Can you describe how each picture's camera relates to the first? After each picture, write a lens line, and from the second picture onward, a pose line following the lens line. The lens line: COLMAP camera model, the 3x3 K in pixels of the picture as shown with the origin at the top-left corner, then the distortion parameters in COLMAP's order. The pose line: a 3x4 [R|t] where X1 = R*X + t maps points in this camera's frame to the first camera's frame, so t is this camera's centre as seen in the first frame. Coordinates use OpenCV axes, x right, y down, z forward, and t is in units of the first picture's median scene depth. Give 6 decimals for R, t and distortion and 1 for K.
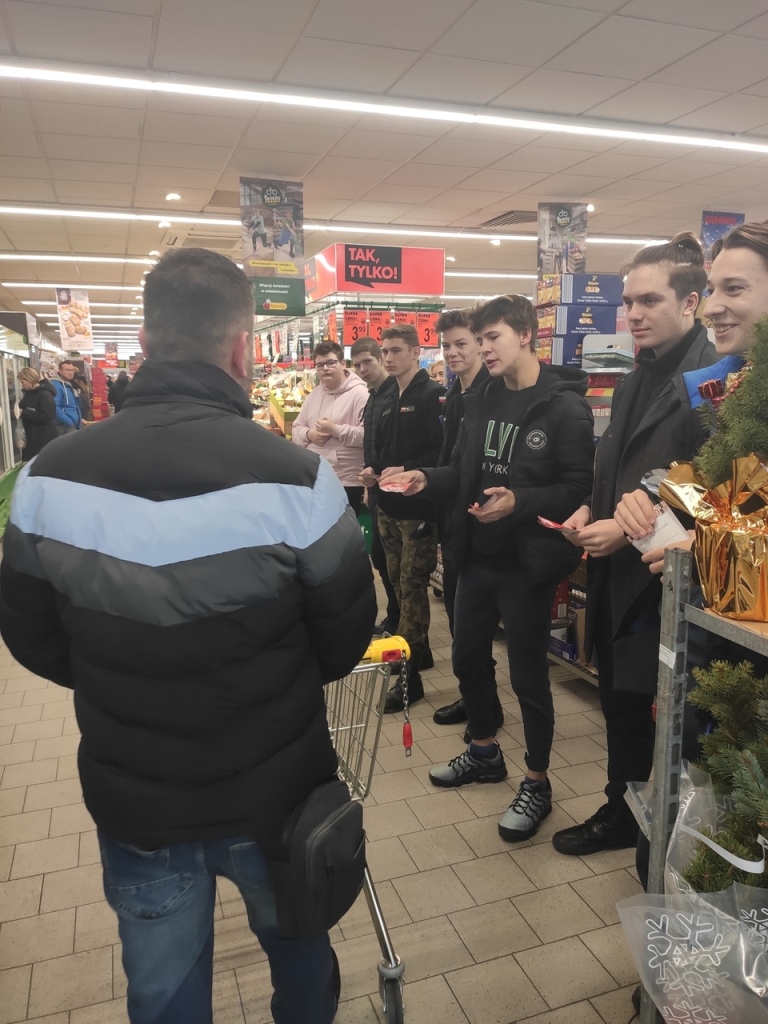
lens RADIAL K [[768.9, 0, 384.0], [0, 768.9, 512.0], [0, 0, 1]] dist [0.097374, -0.140483]
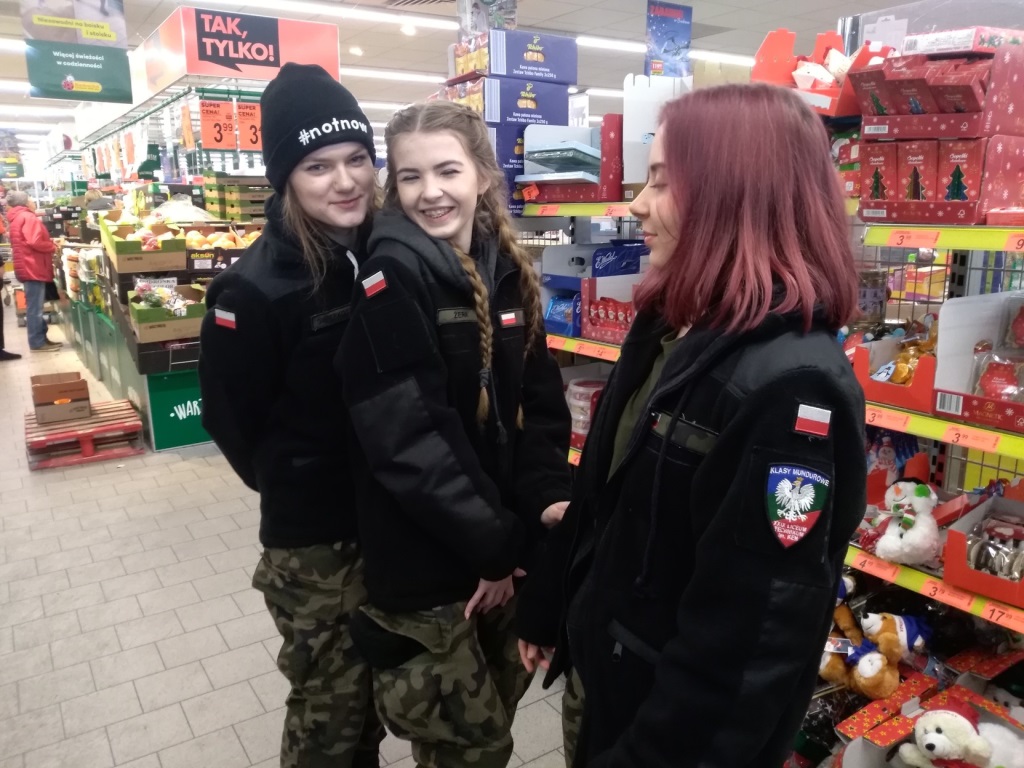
lens RADIAL K [[801.8, 0, 517.5], [0, 801.8, 379.4], [0, 0, 1]] dist [0.003315, -0.007987]
pose [[0.968095, -0.052523, 0.245016, 0.044612], [0.041133, 0.997832, 0.051381, -0.027651], [-0.247183, -0.039663, 0.968157, 0.207049]]
